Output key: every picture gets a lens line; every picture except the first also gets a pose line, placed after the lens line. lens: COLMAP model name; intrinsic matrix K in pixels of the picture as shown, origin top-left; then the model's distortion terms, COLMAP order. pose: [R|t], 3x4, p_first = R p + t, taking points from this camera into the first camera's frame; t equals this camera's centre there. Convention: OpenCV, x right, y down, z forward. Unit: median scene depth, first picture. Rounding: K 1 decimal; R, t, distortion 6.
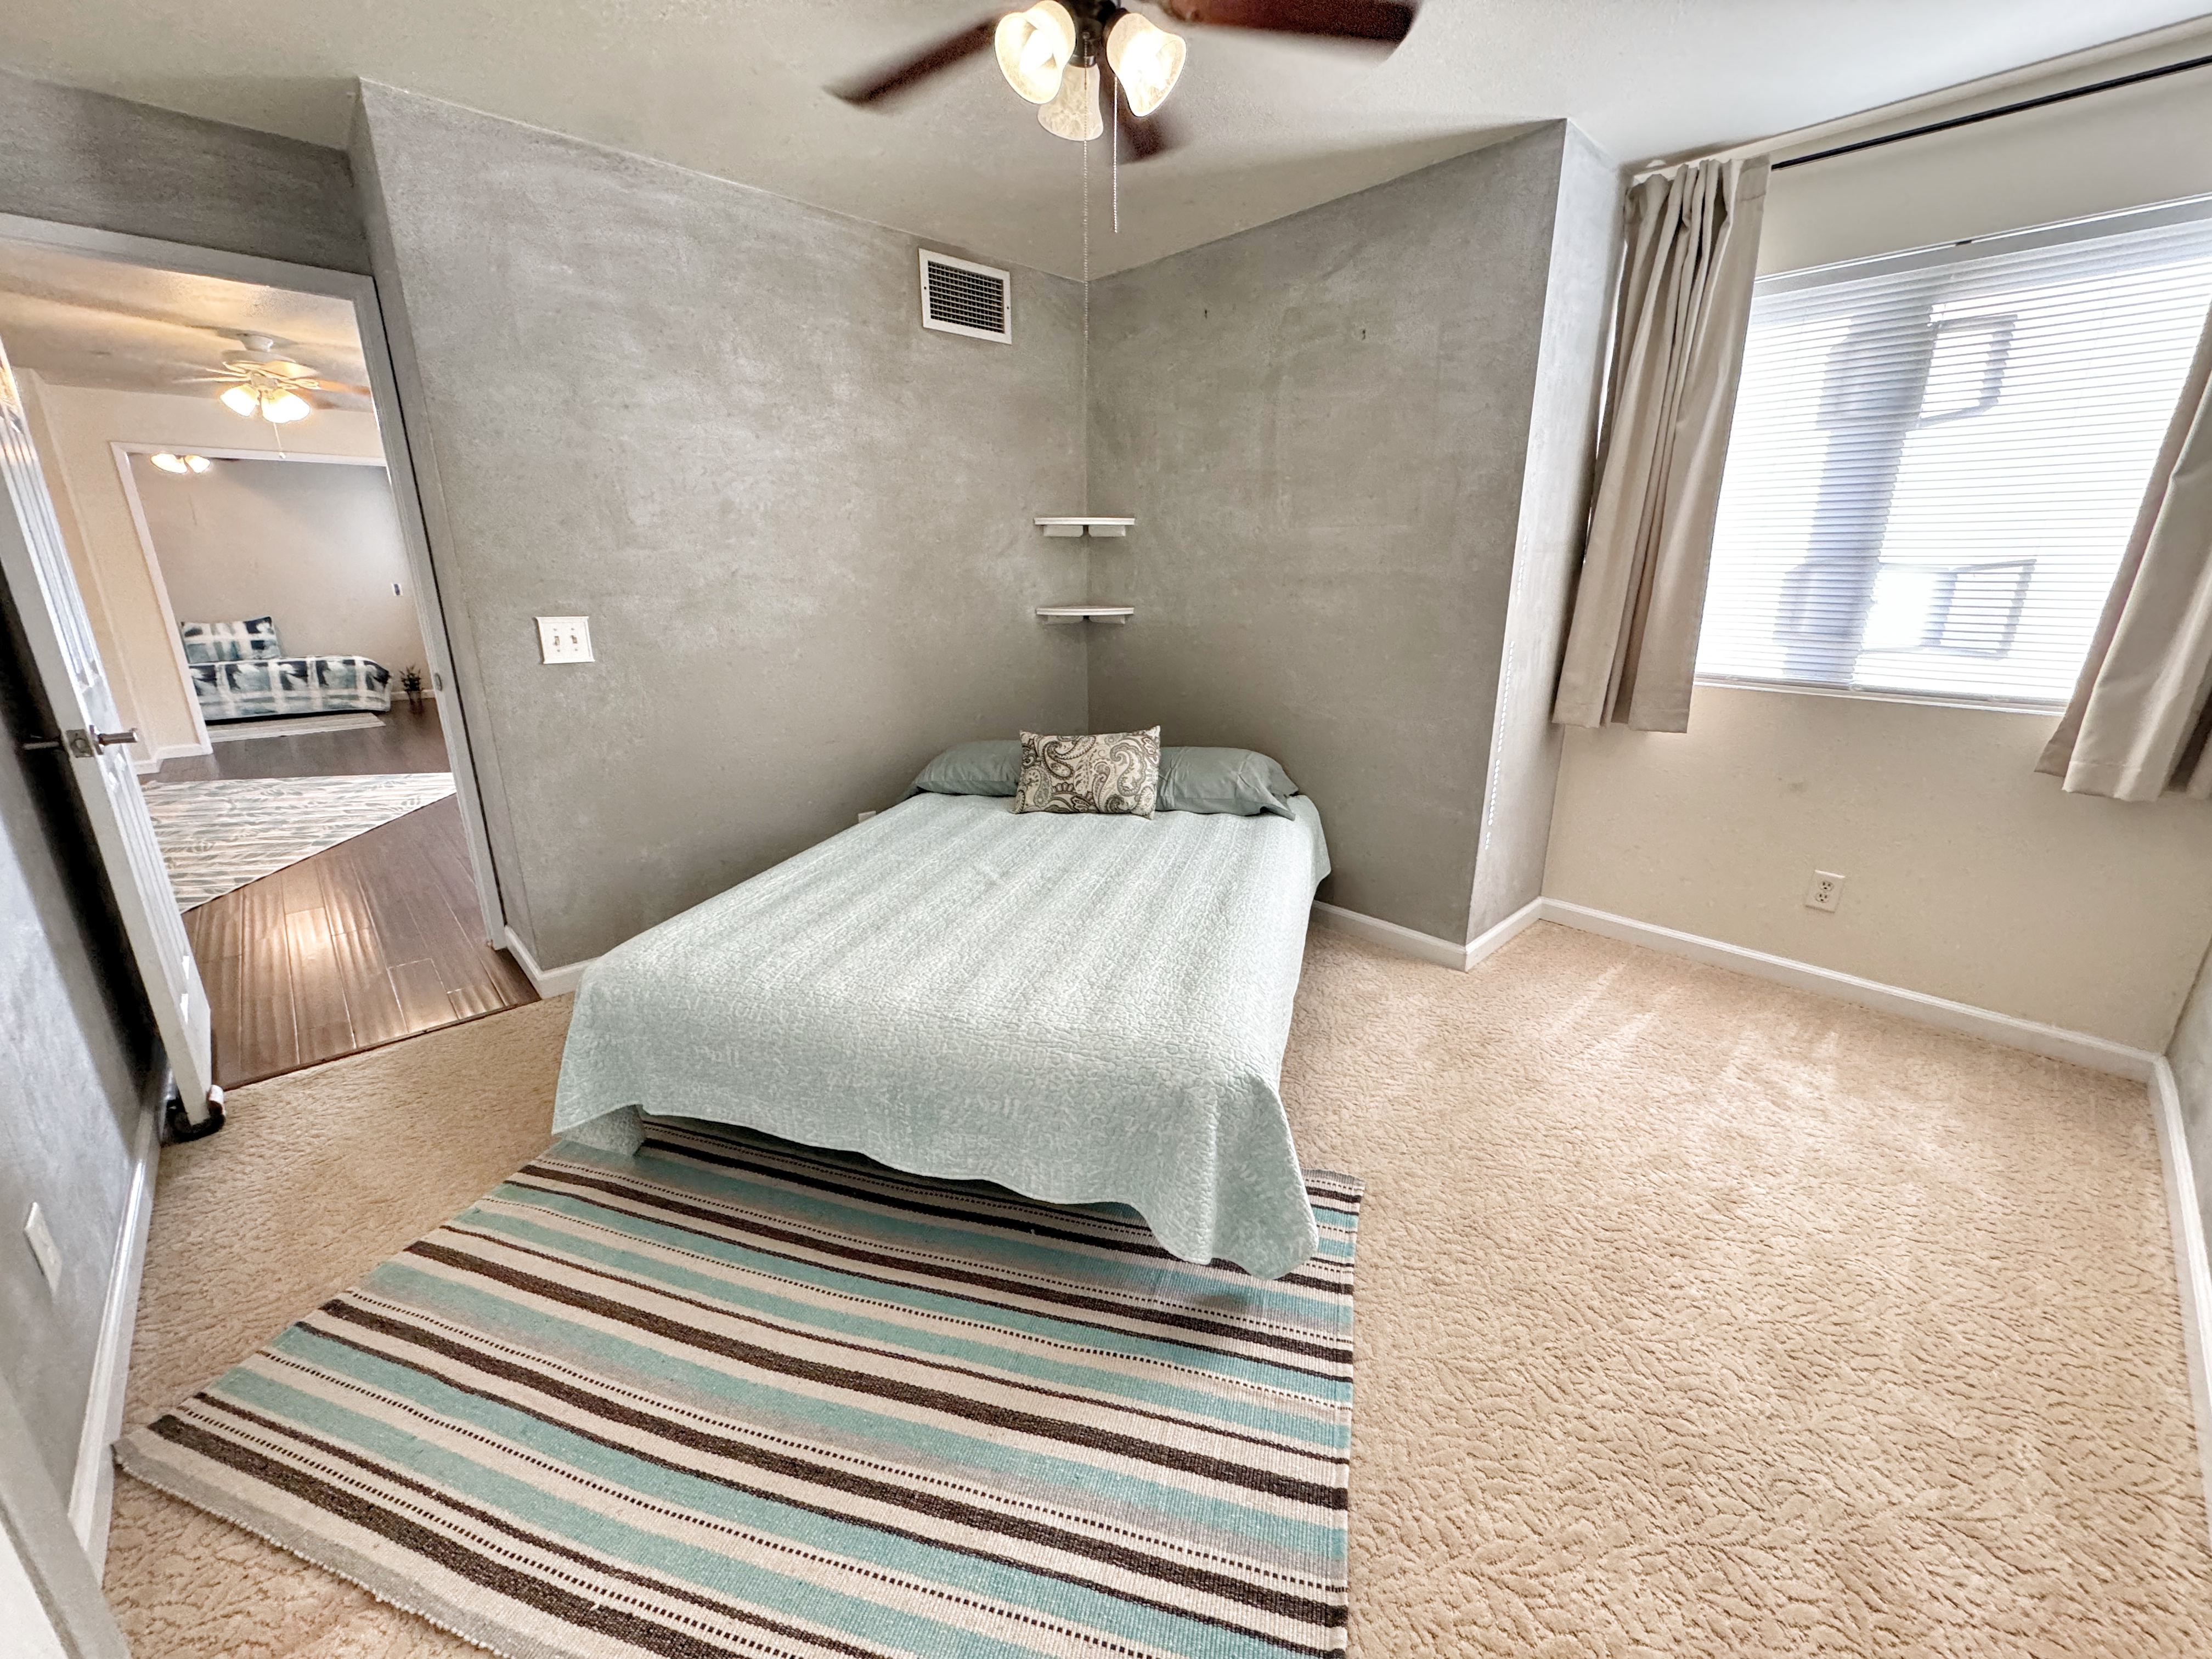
lens RADIAL K [[883.9, 0, 1100.7], [0, 883.9, 828.1], [0, 0, 1]] dist [-0.002652, -0.000068]
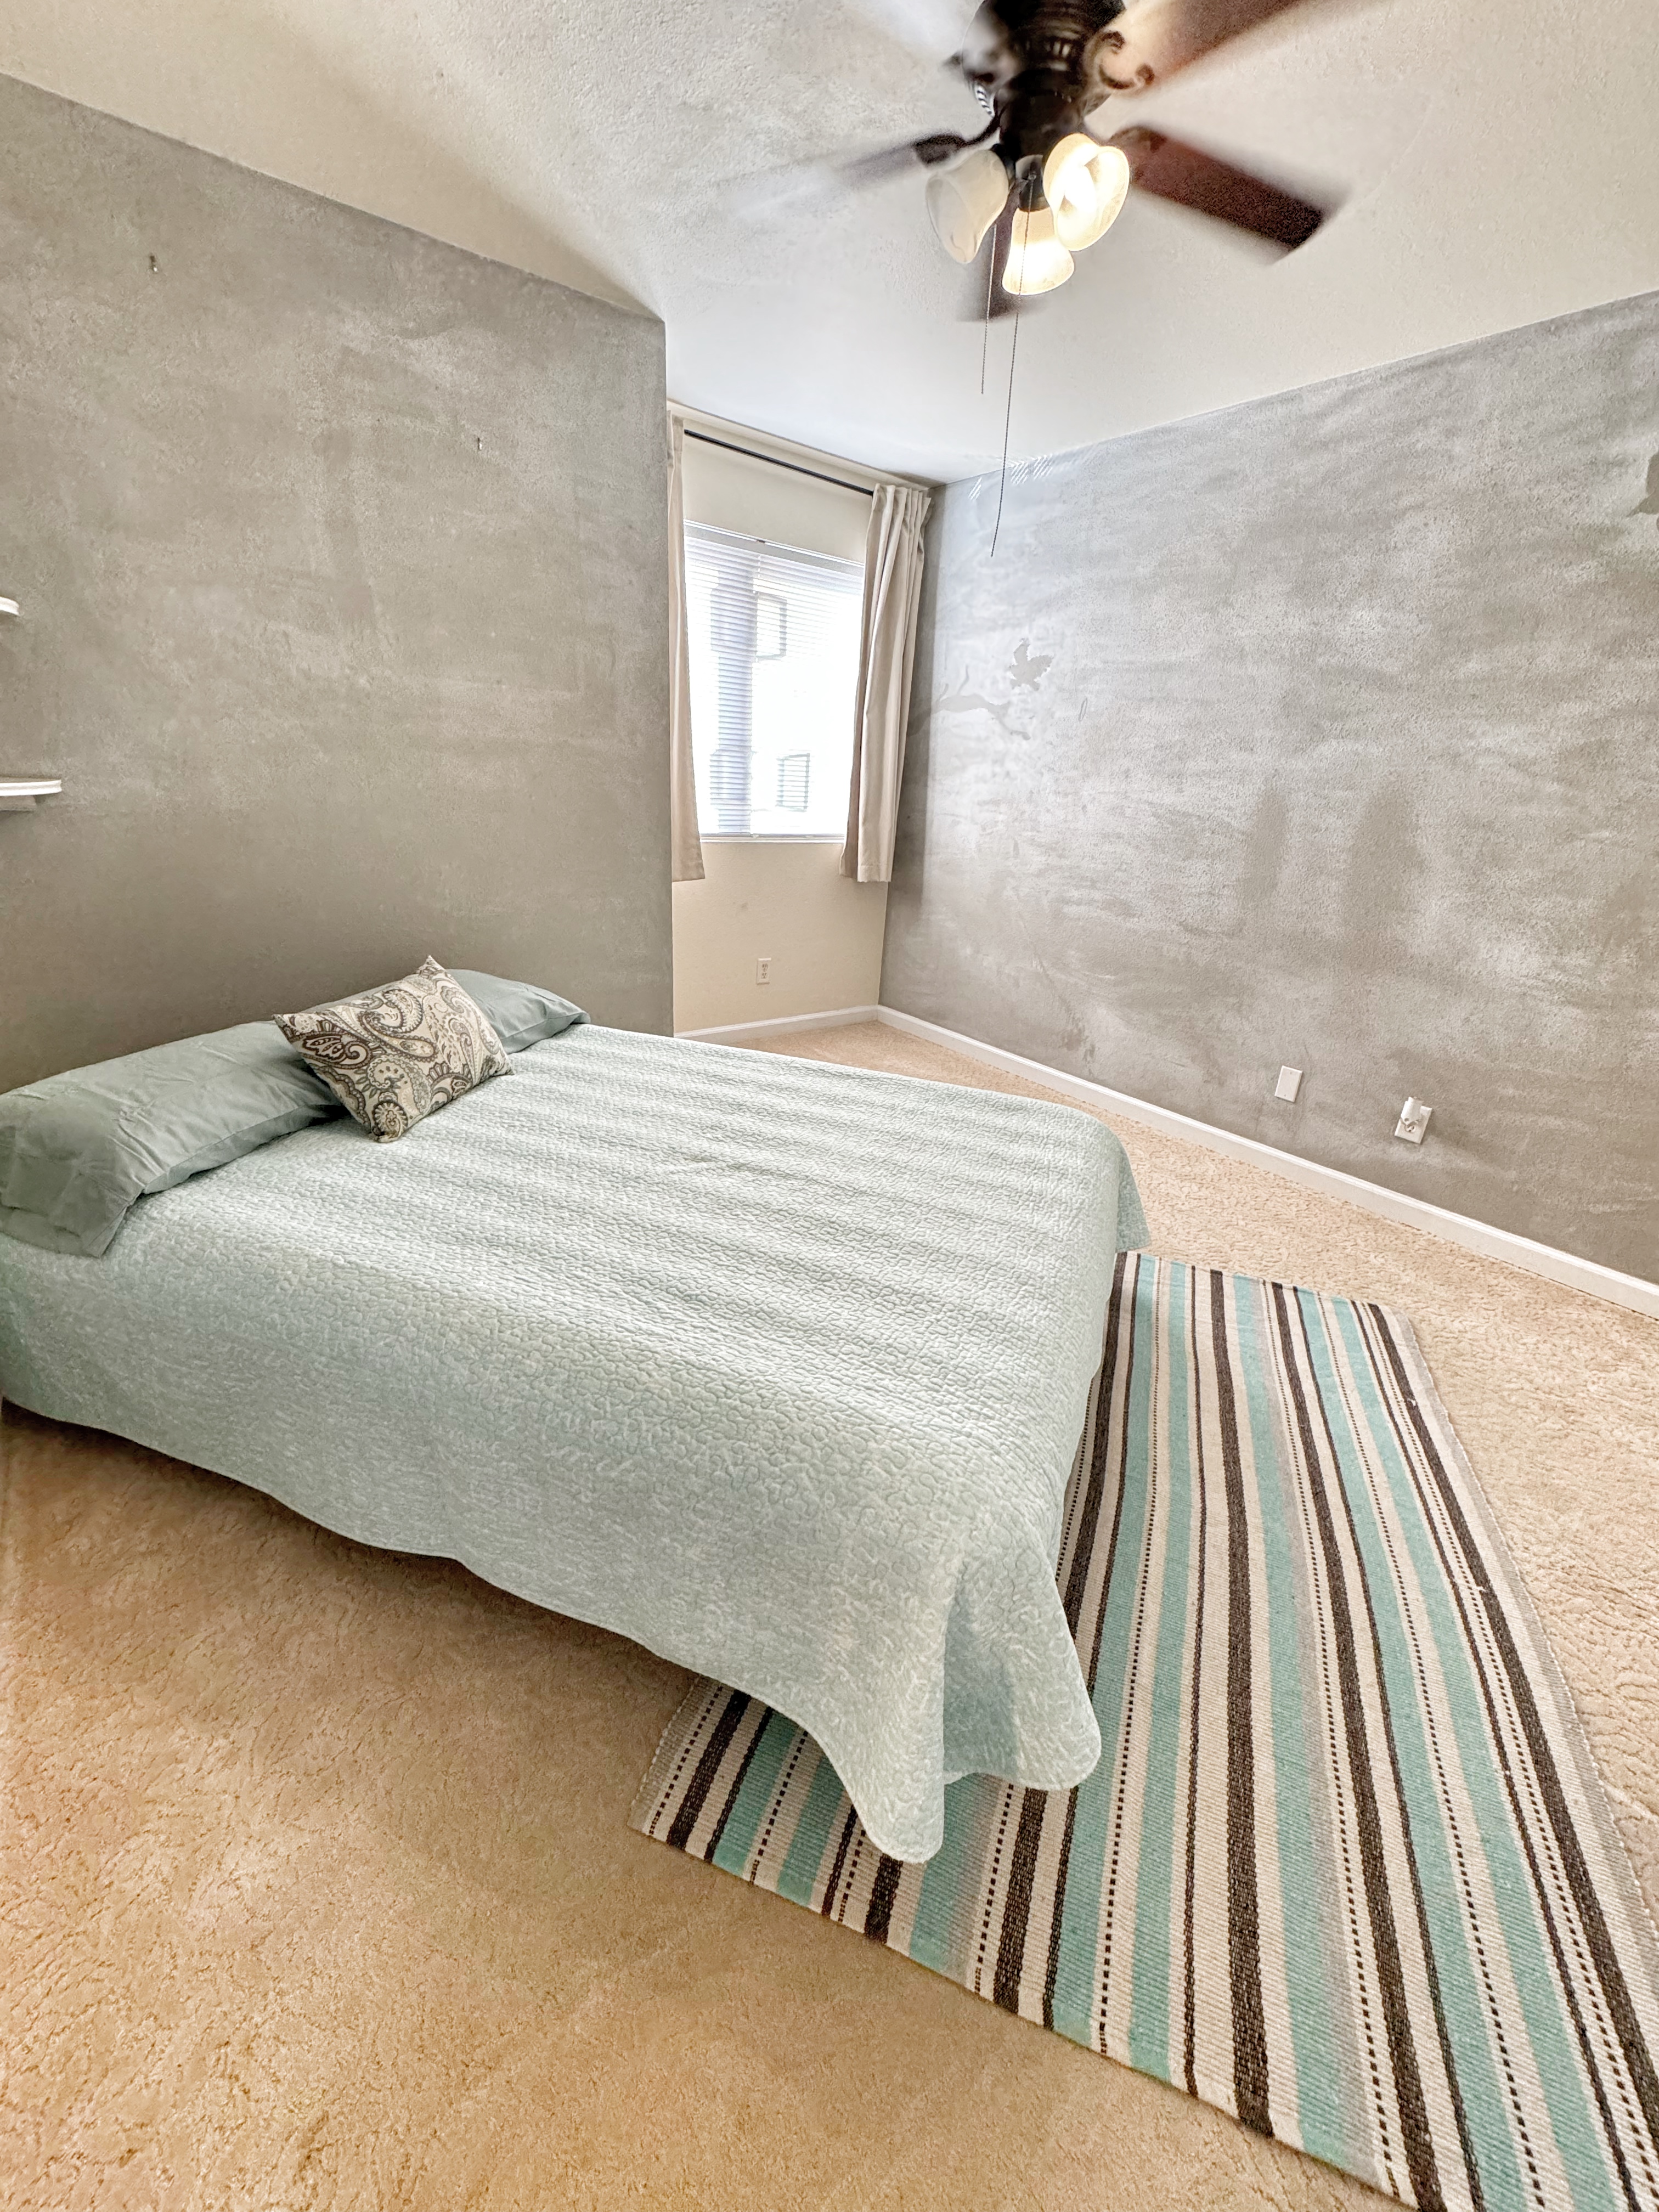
lens RADIAL K [[883.9, 0, 824.8], [0, 883.9, 1111.1], [0, 0, 1]] dist [-0.002652, -0.000068]
pose [[0.087810, -0.353610, 0.931262, -0.695889], [0.228051, 0.917181, 0.326760, -0.183272], [-0.969682, 0.183682, 0.161179, 0.683662]]
